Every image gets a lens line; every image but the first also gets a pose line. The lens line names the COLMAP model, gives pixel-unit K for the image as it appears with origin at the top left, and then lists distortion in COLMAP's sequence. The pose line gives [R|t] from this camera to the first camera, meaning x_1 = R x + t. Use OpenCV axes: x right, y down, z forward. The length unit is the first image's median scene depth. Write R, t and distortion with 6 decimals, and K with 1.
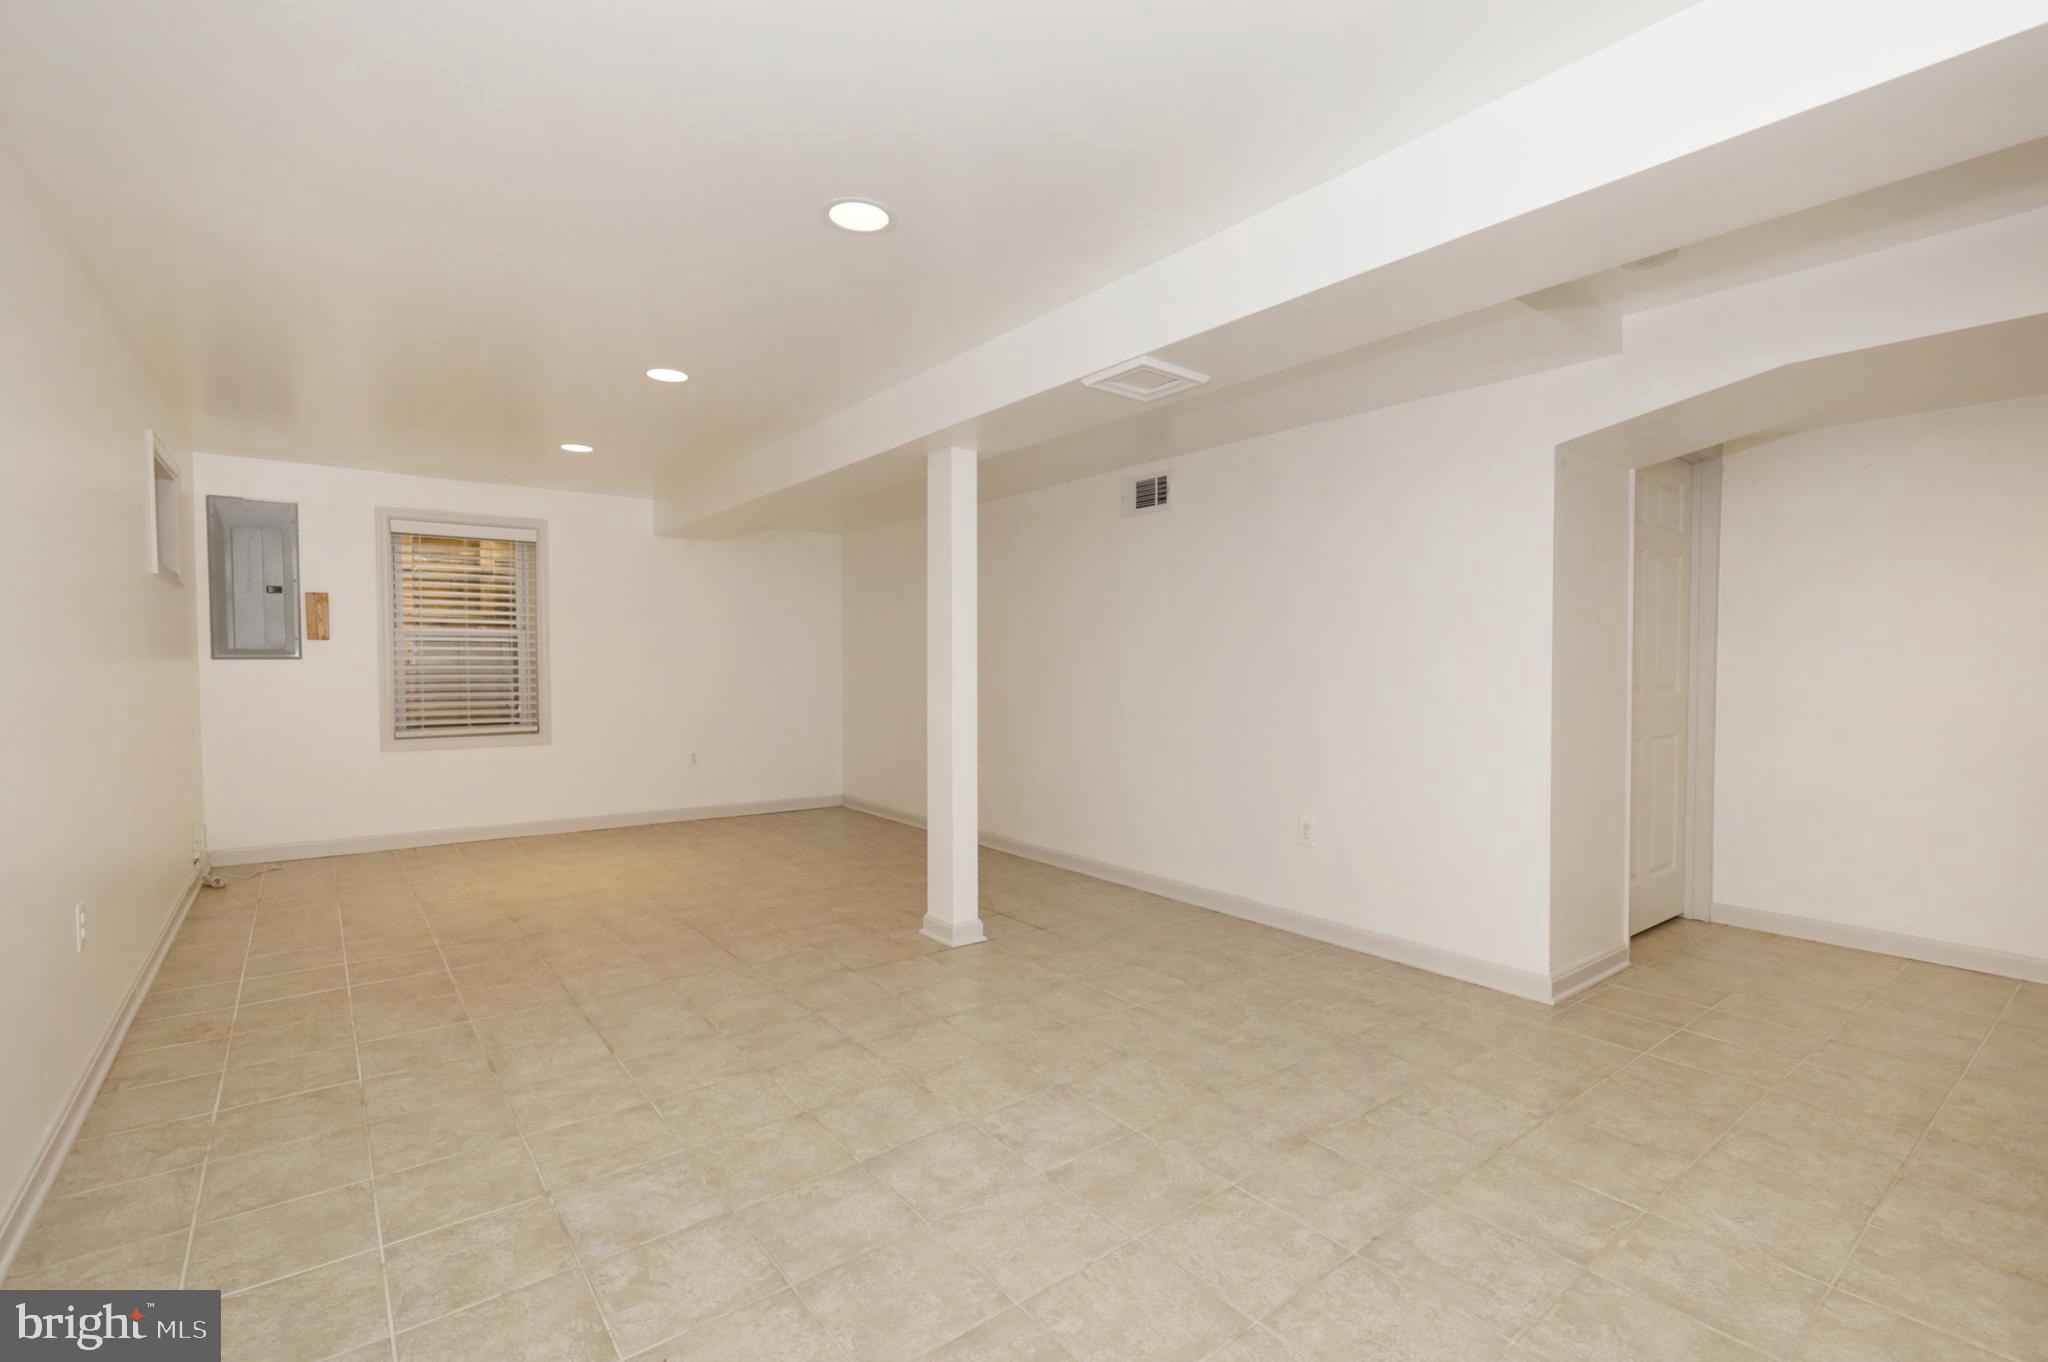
lens RADIAL K [[926.2, 0, 1027.9], [0, 926.2, 686.4], [0, 0, 1]] dist [0.000395, -0.001151]
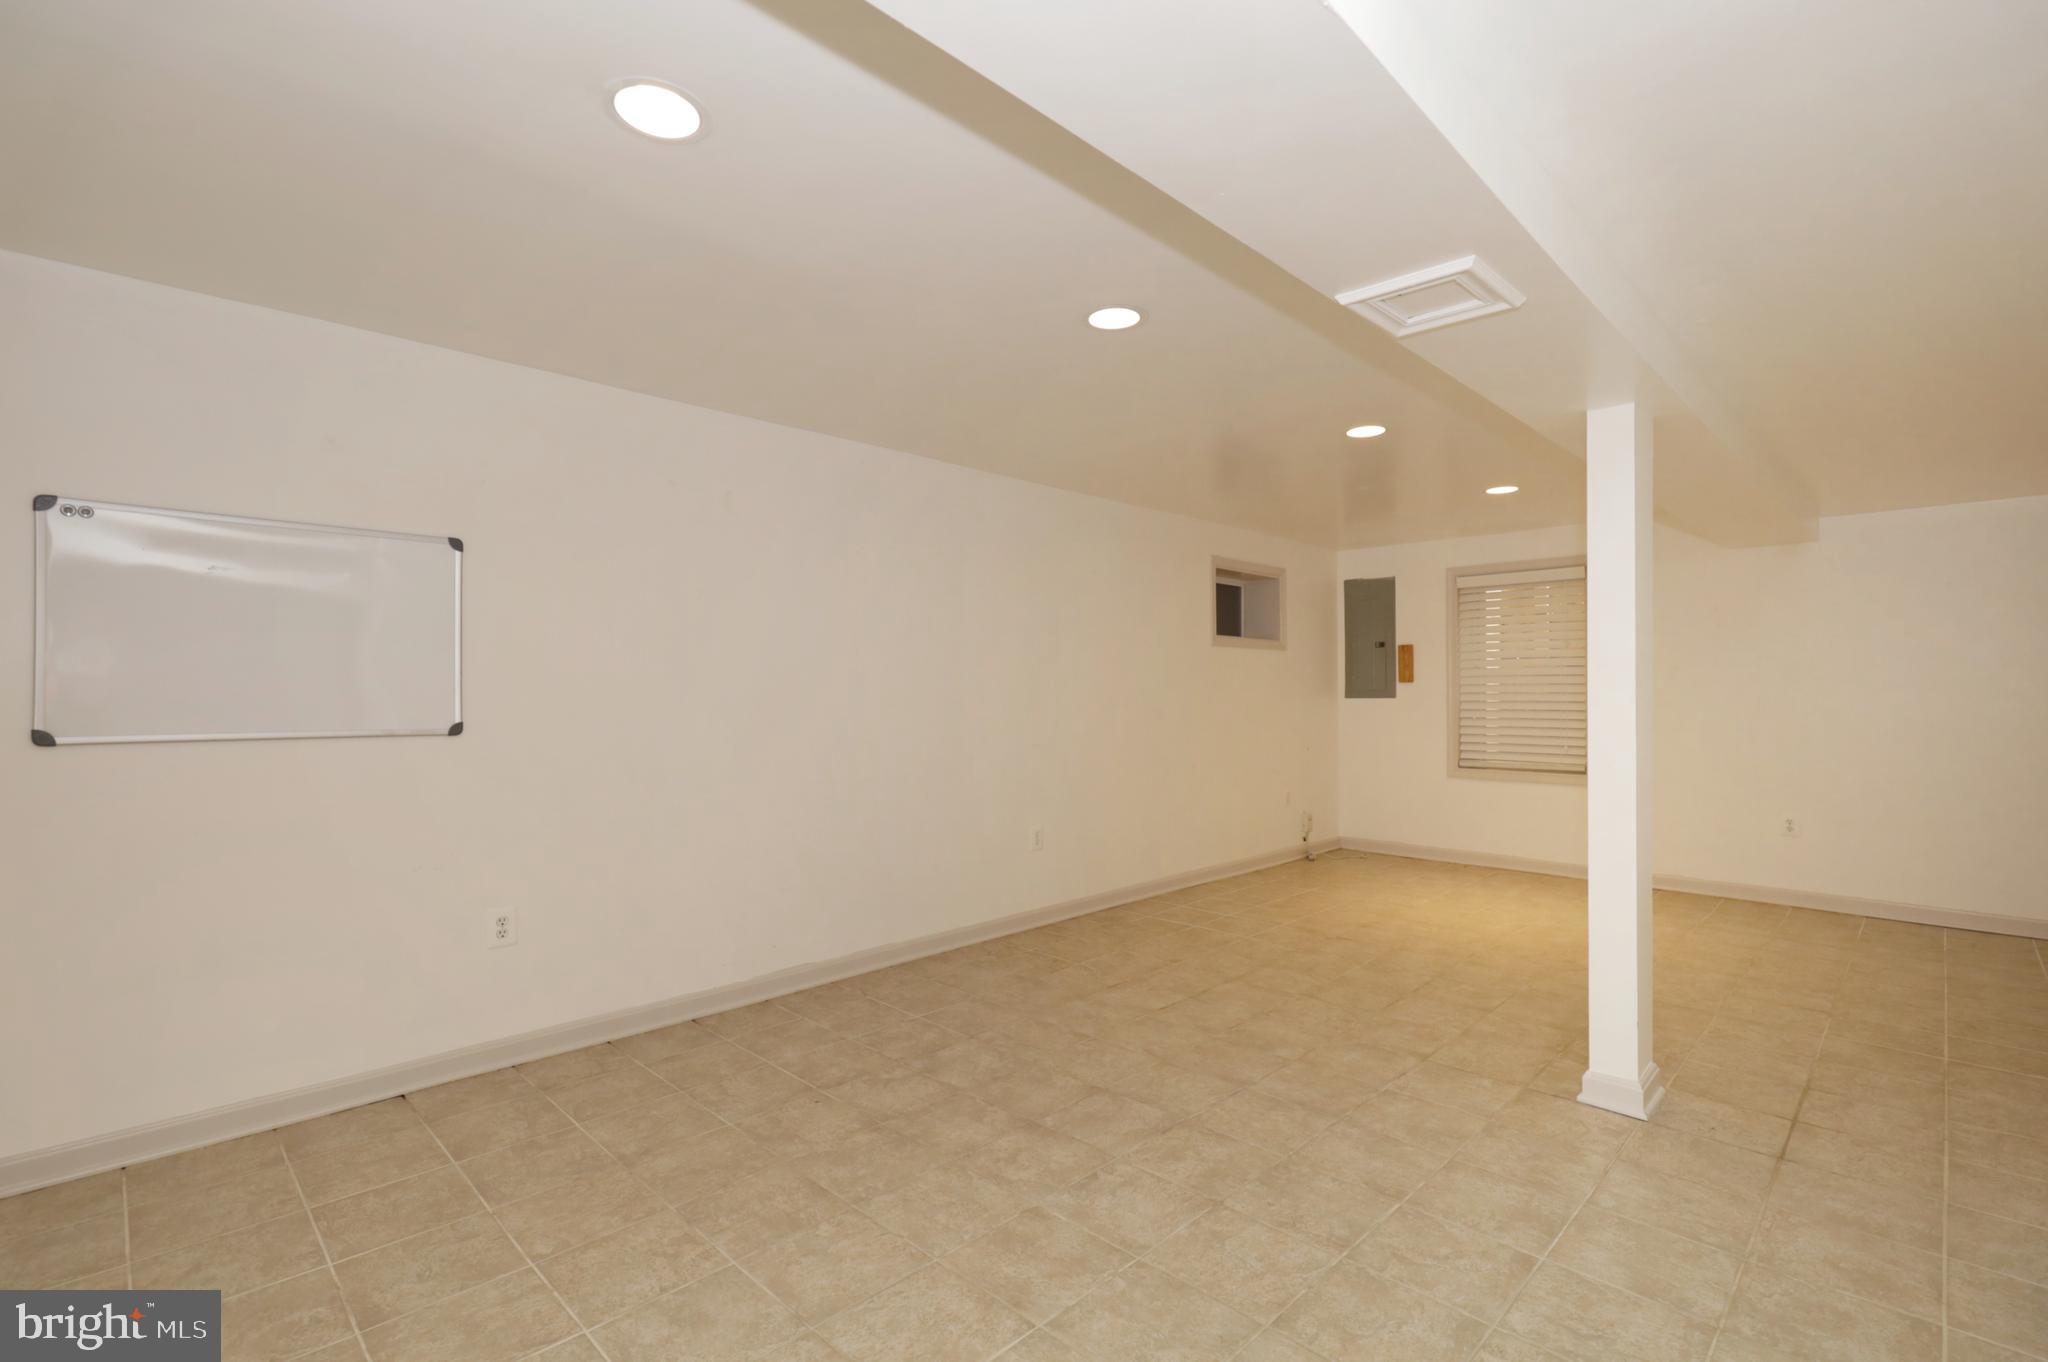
lens RADIAL K [[926.2, 0, 1021.2], [0, 926.2, 686.4], [0, 0, 1]] dist [0.000395, -0.001151]
pose [[0.124217, -0.010968, -0.992194, 0.761448], [-0.027241, 0.999524, -0.014459, -0.023760], [0.991881, 0.028824, 0.123859, 0.616783]]
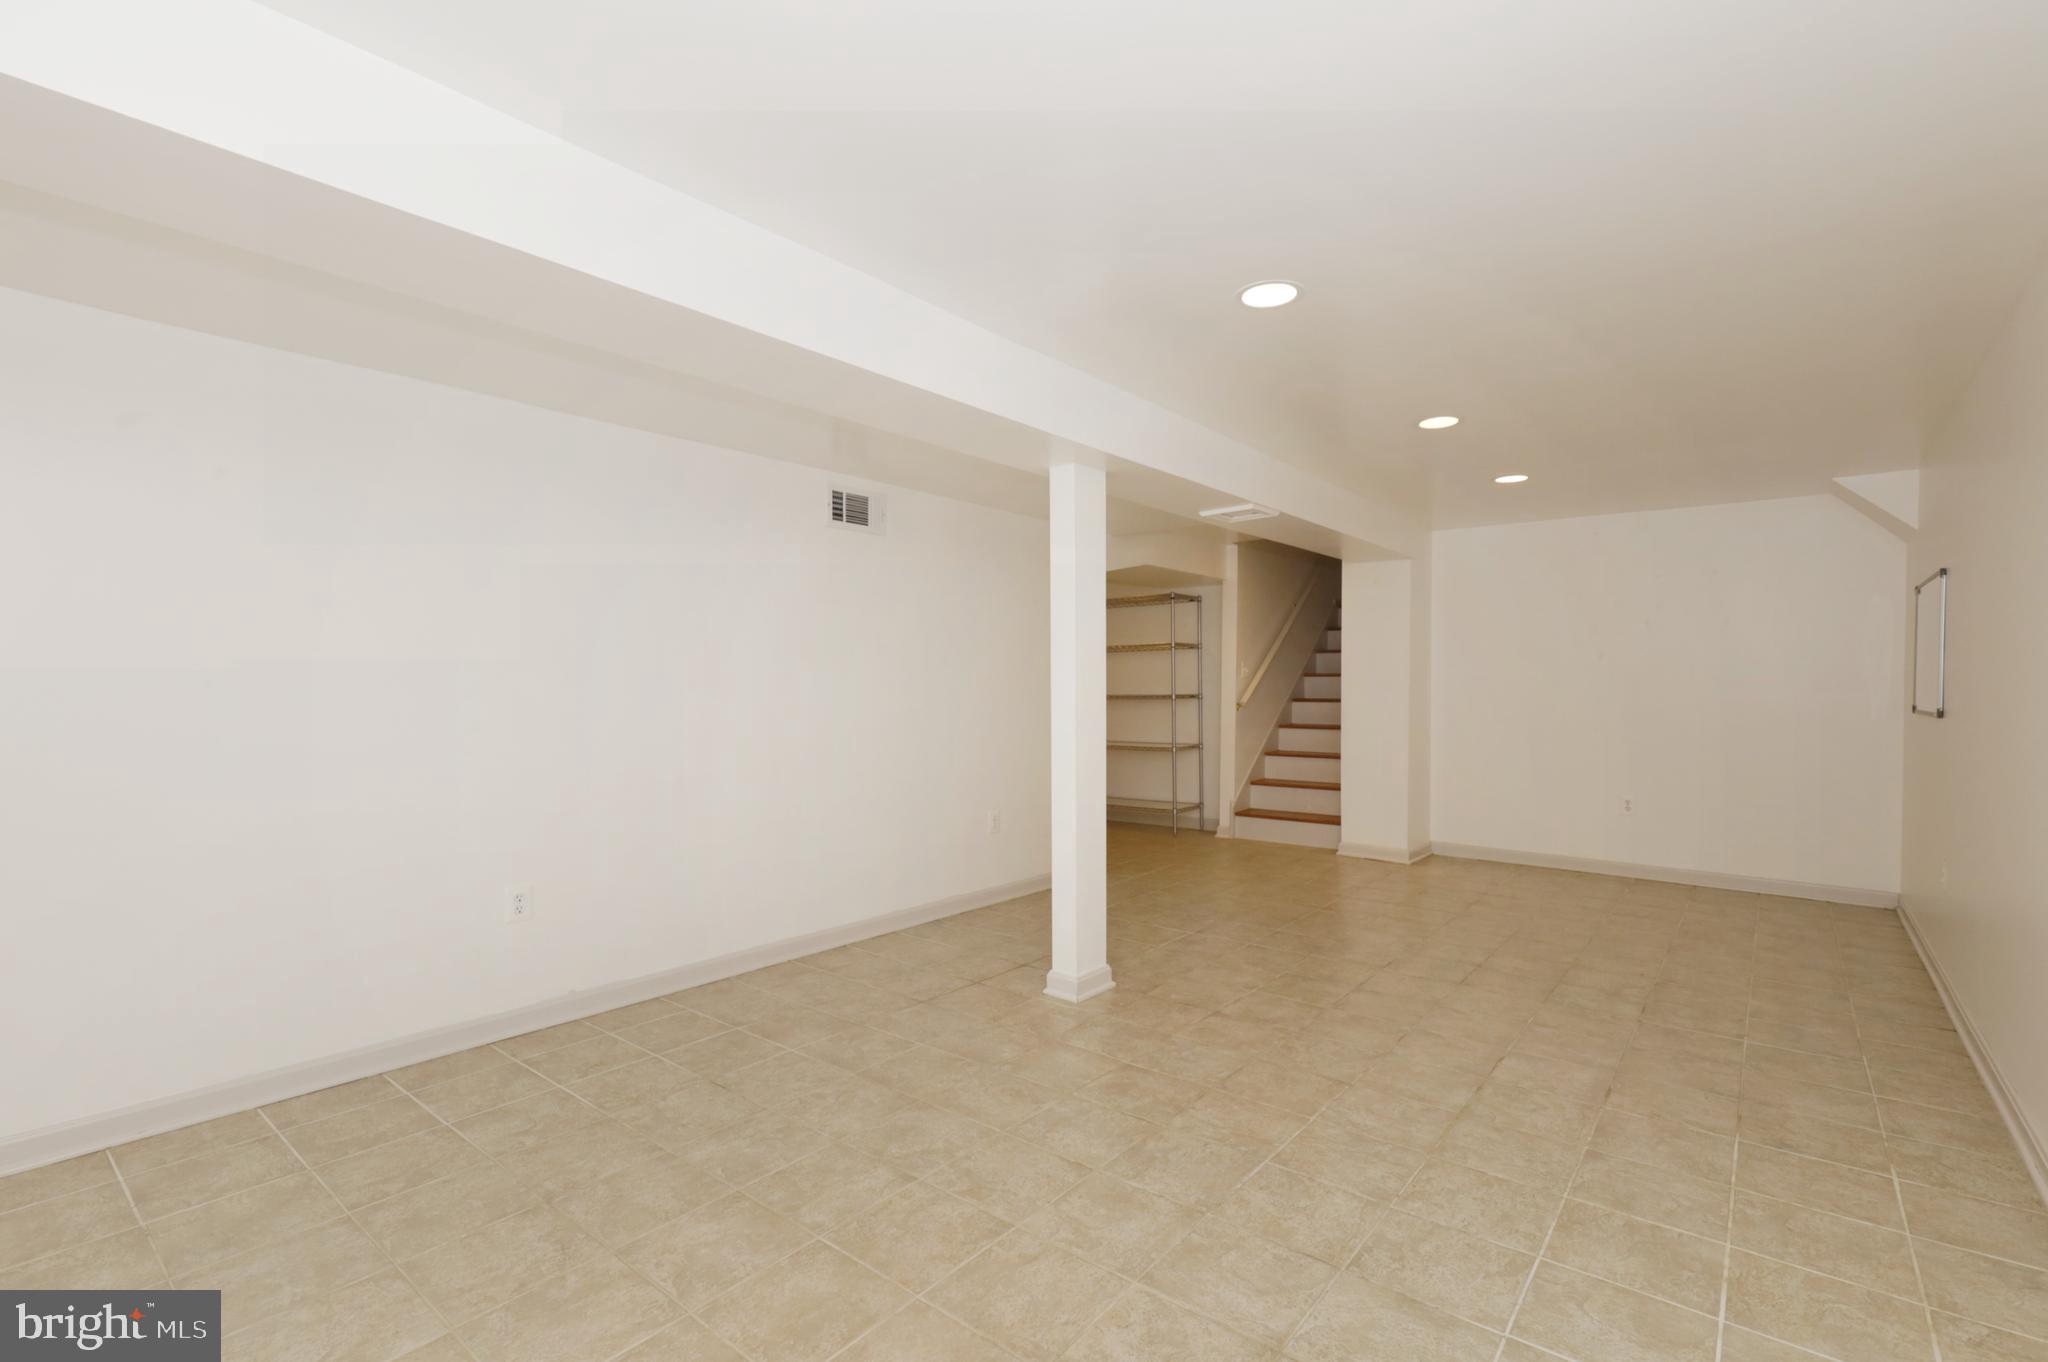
lens RADIAL K [[926.2, 0, 1024.9], [0, 926.2, 685.9], [0, 0, 1]] dist [0.000395, -0.001151]
pose [[-0.225737, -0.002809, 0.974184, -1.317983], [0.024065, 0.999675, 0.008458, -0.057498], [-0.973891, 0.025353, -0.225596, 1.704495]]
